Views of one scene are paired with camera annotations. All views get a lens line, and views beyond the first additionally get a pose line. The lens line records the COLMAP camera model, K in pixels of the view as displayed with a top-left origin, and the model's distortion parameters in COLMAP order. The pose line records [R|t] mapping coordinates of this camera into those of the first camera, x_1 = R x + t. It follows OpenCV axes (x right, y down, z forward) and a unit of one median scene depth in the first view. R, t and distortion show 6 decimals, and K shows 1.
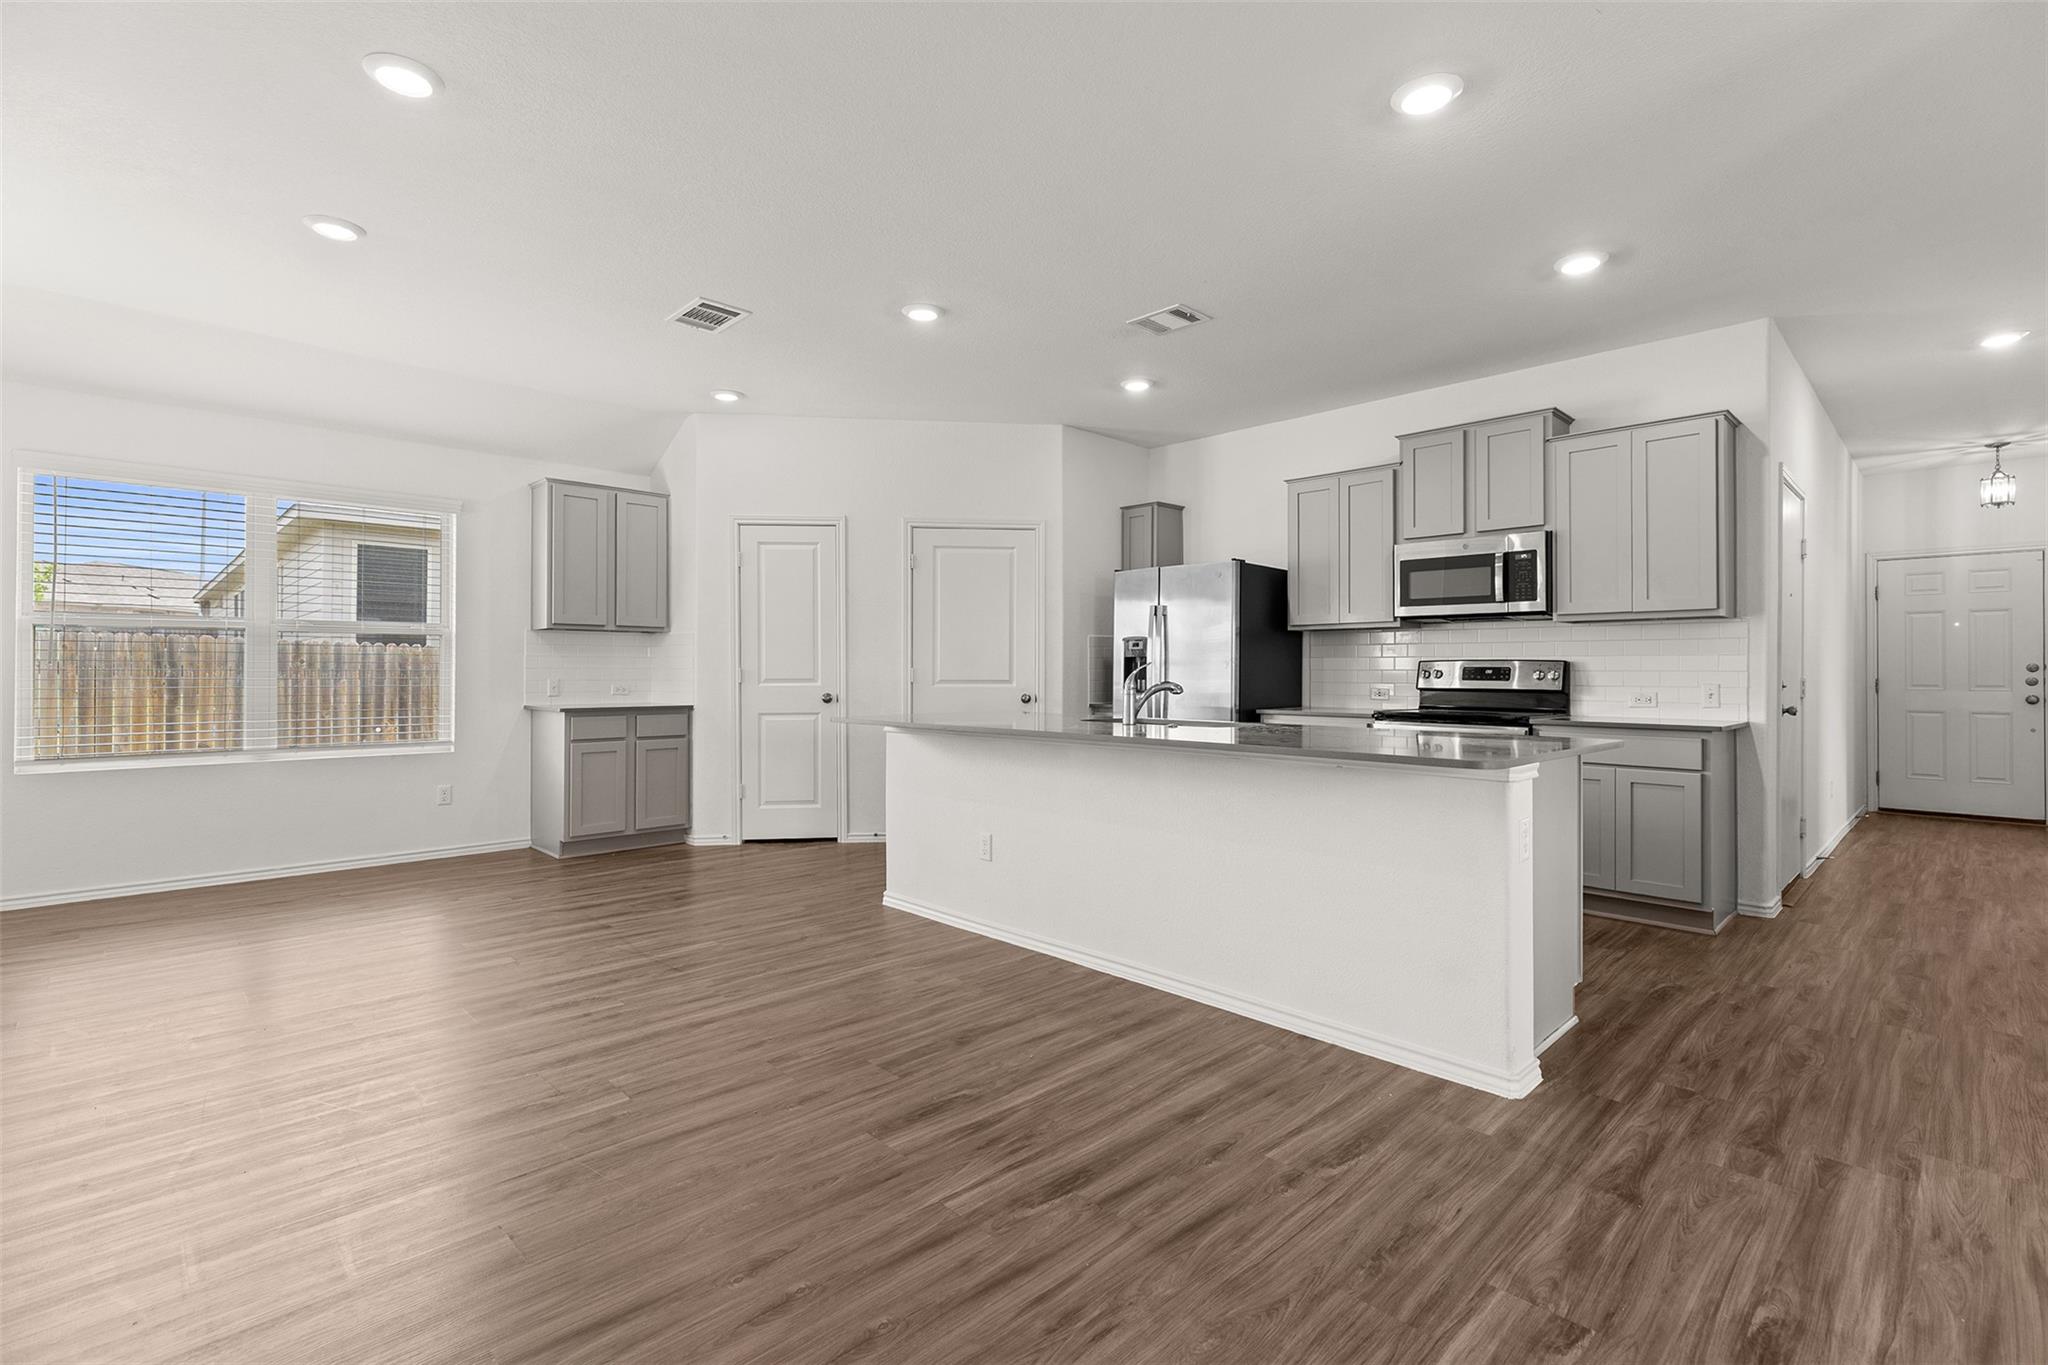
lens RADIAL K [[915.0, 0, 1018.2], [0, 915.0, 666.7], [0, 0, 1]] dist [0.000589, 0.000101]
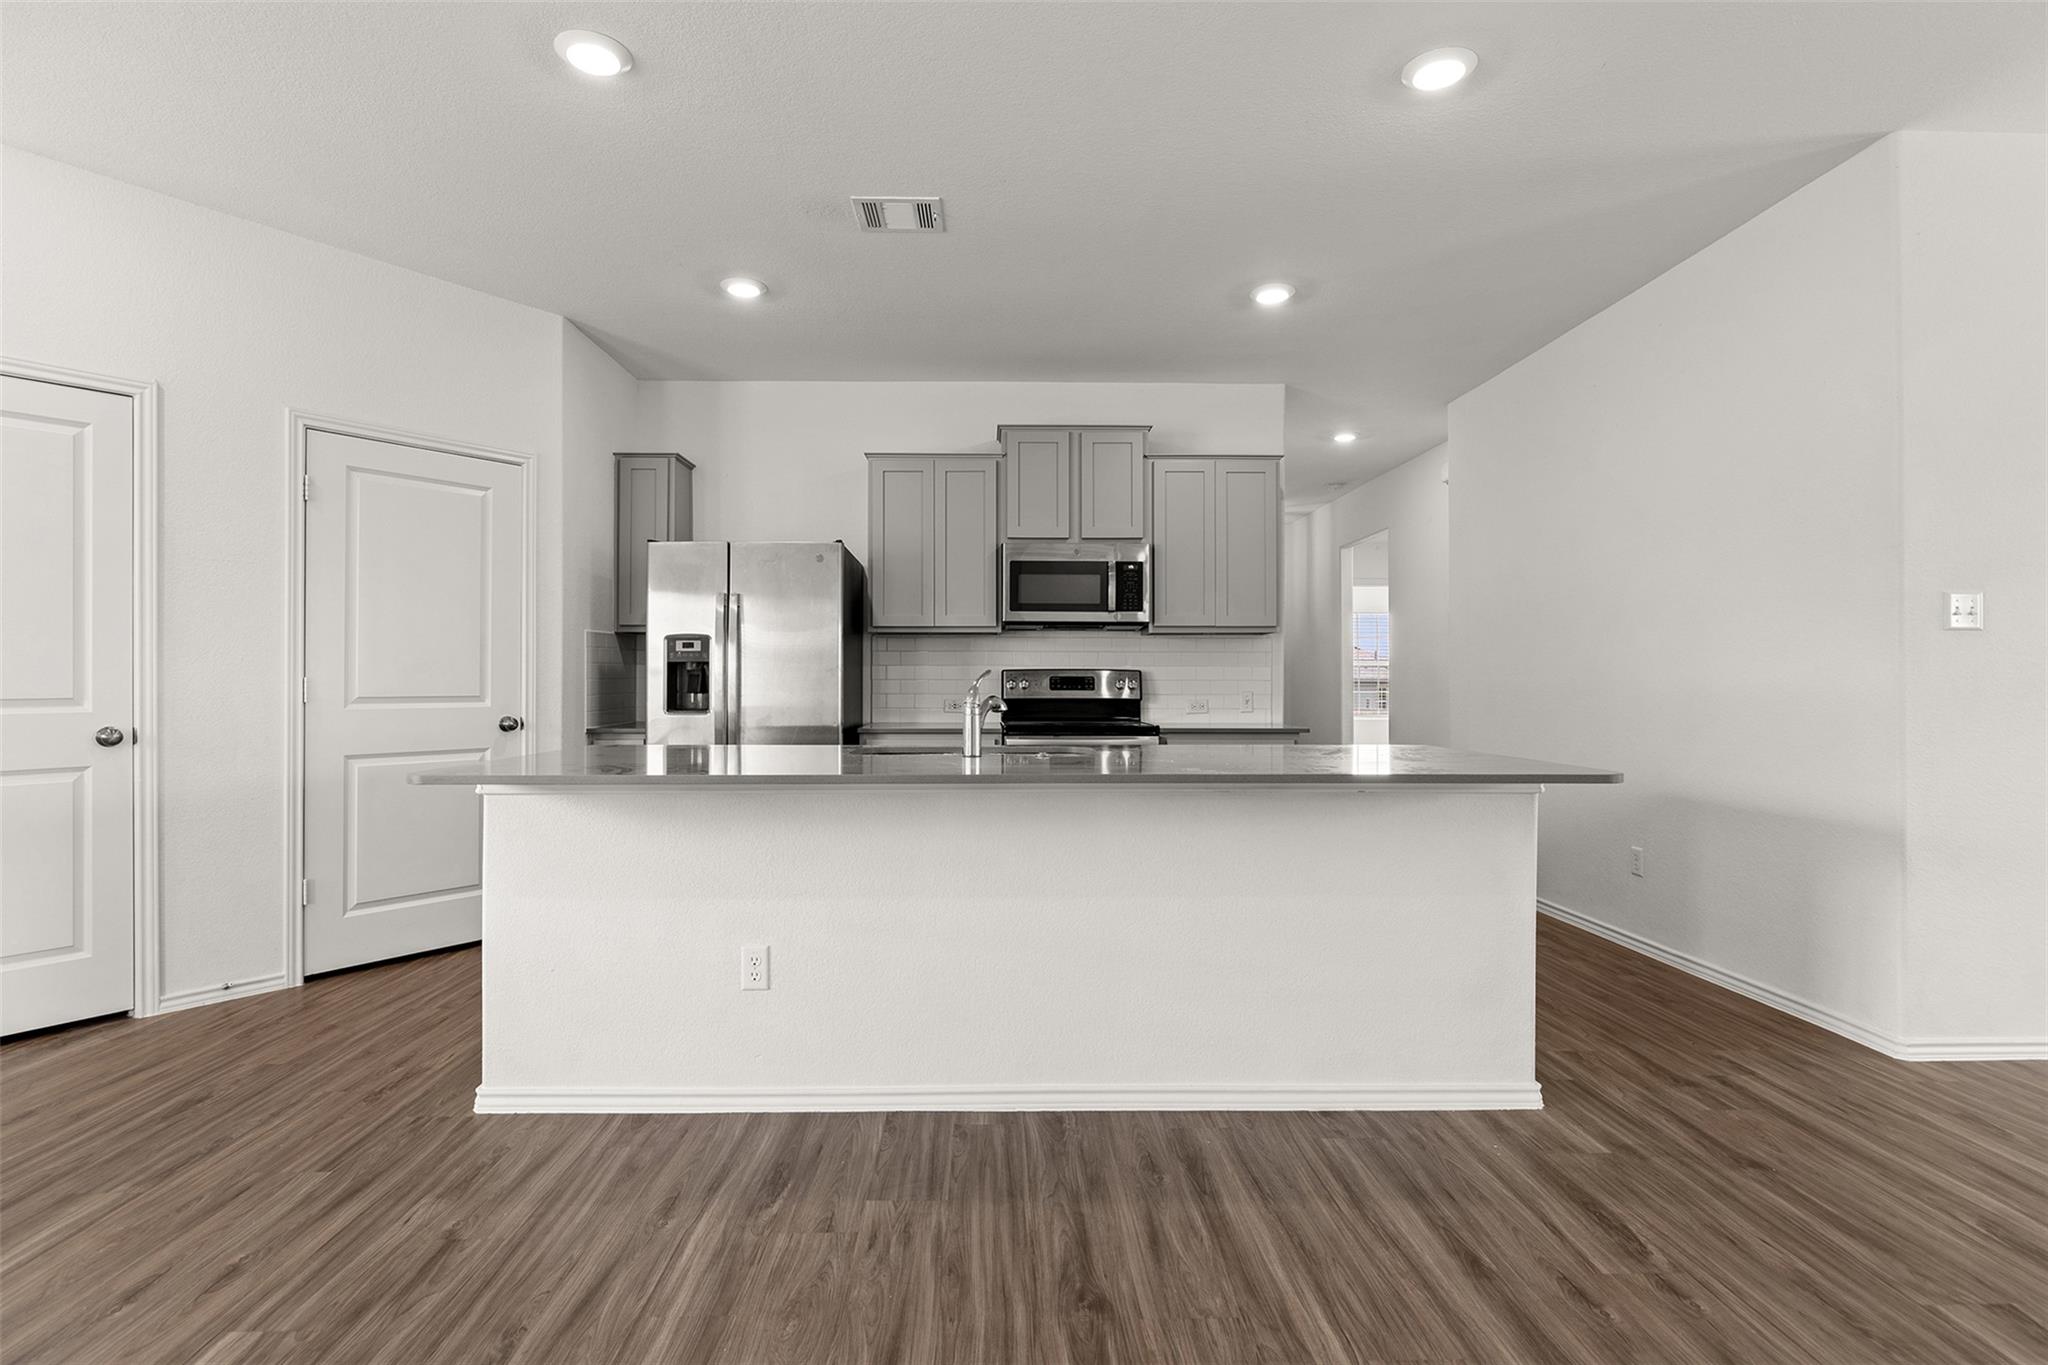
lens RADIAL K [[982.8, 0, 996.2], [0, 982.8, 679.2], [0, 0, 1]] dist [-0.005875, -0.000332]
pose [[0.692663, -0.001076, 0.721260, -0.335975], [-0.001665, 0.999994, 0.003090, 0.000029], [-0.721259, -0.003341, 0.692657, 0.358244]]
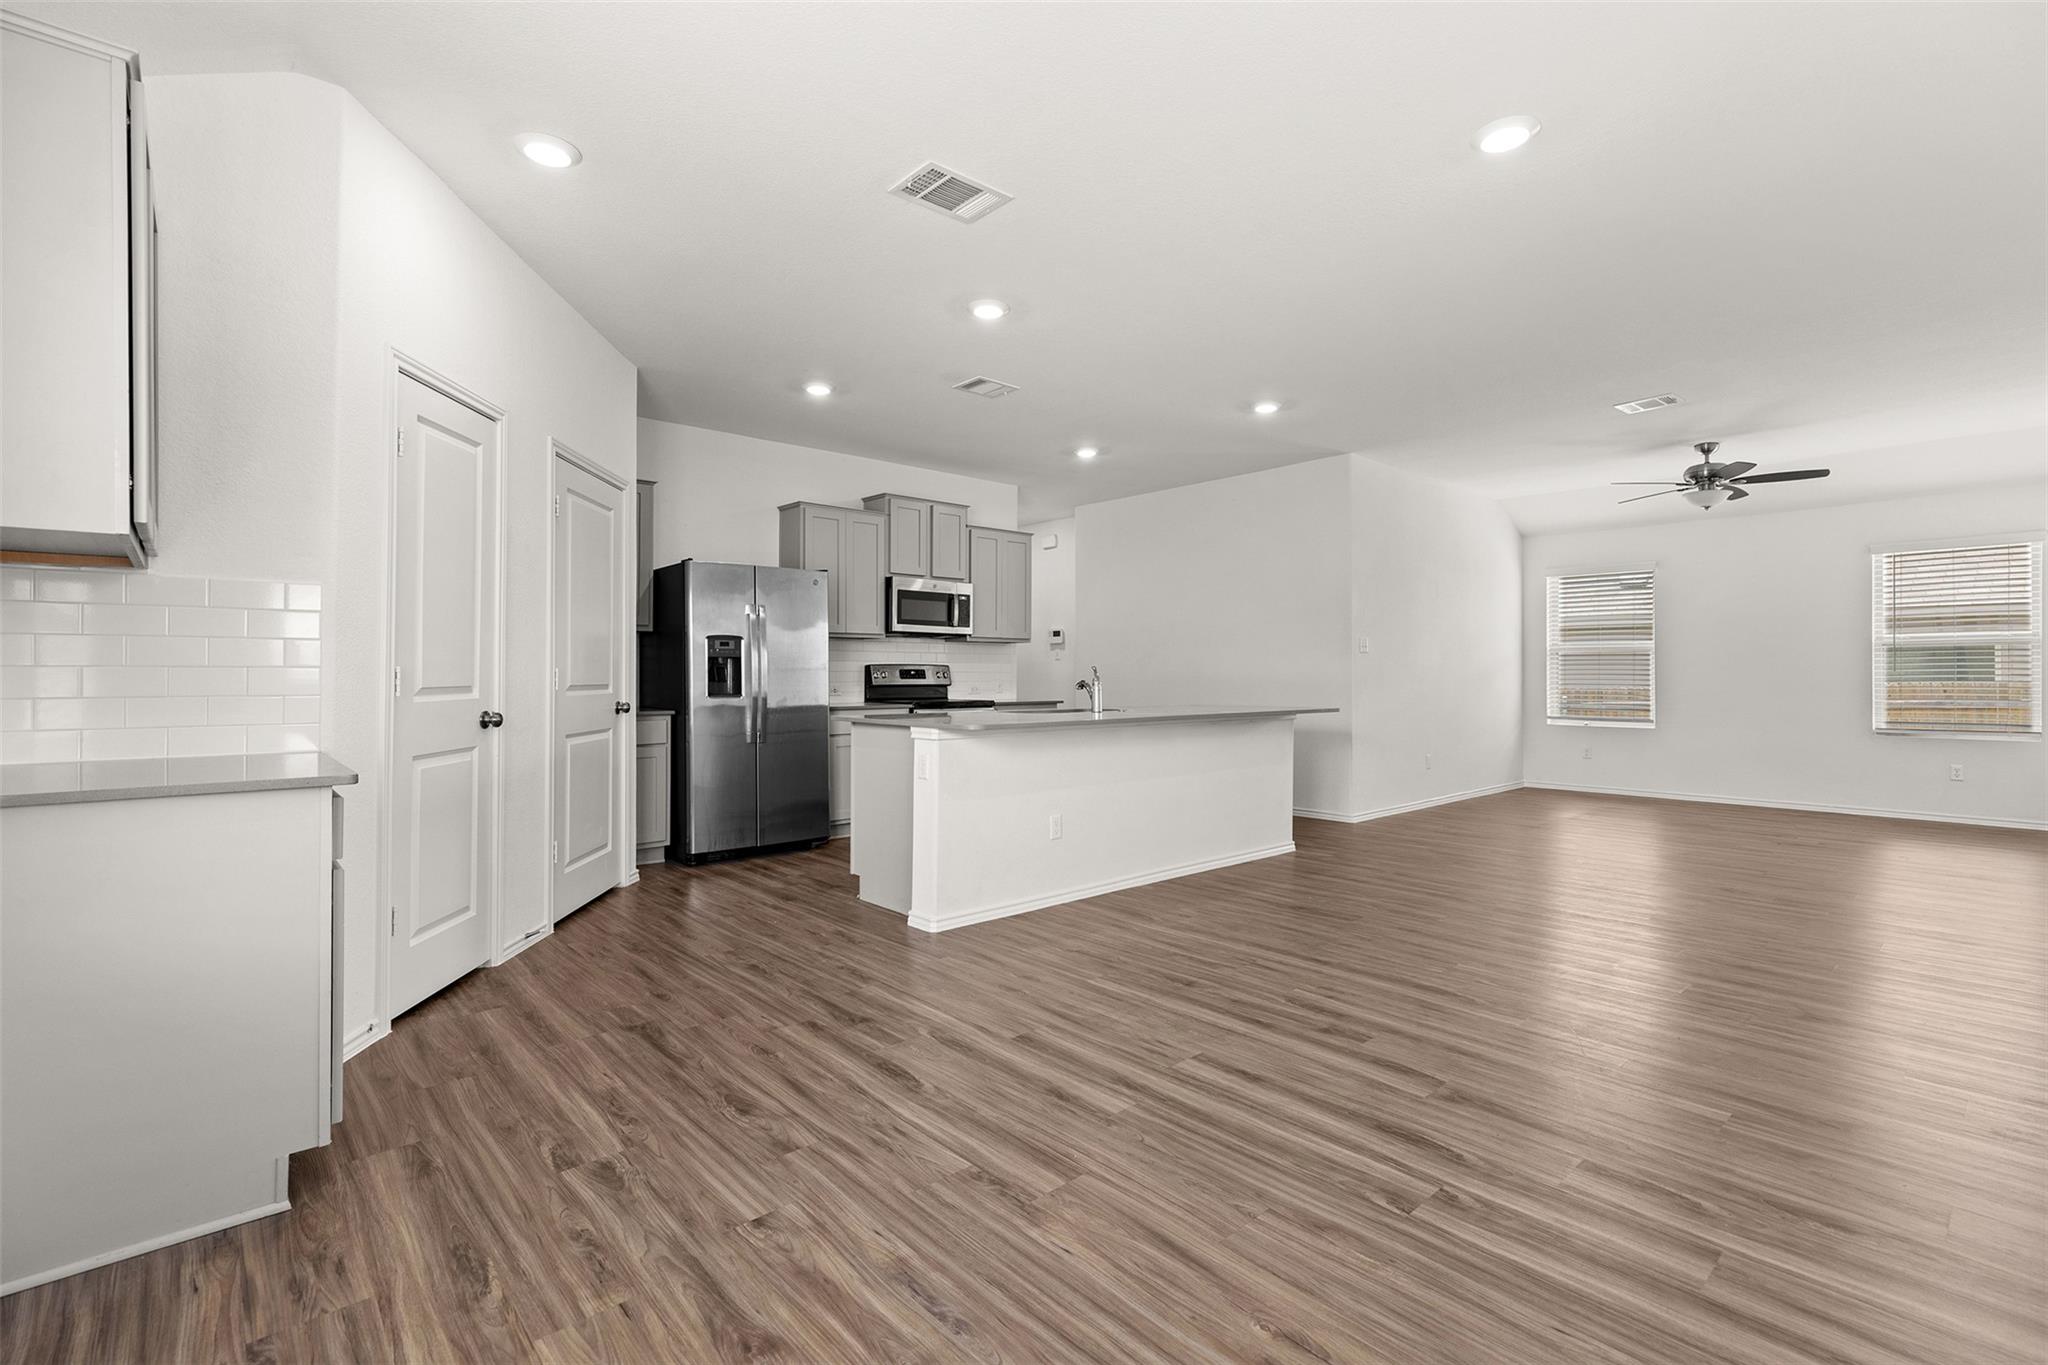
lens RADIAL K [[915.0, 0, 1002.9], [0, 915.0, 669.4], [0, 0, 1]] dist [0.000589, 0.000101]
pose [[0.069556, 0.003649, 0.997571, -0.986204], [-0.003869, 0.999987, -0.003388, 0.004602], [-0.997571, -0.003624, 0.069569, 0.829713]]
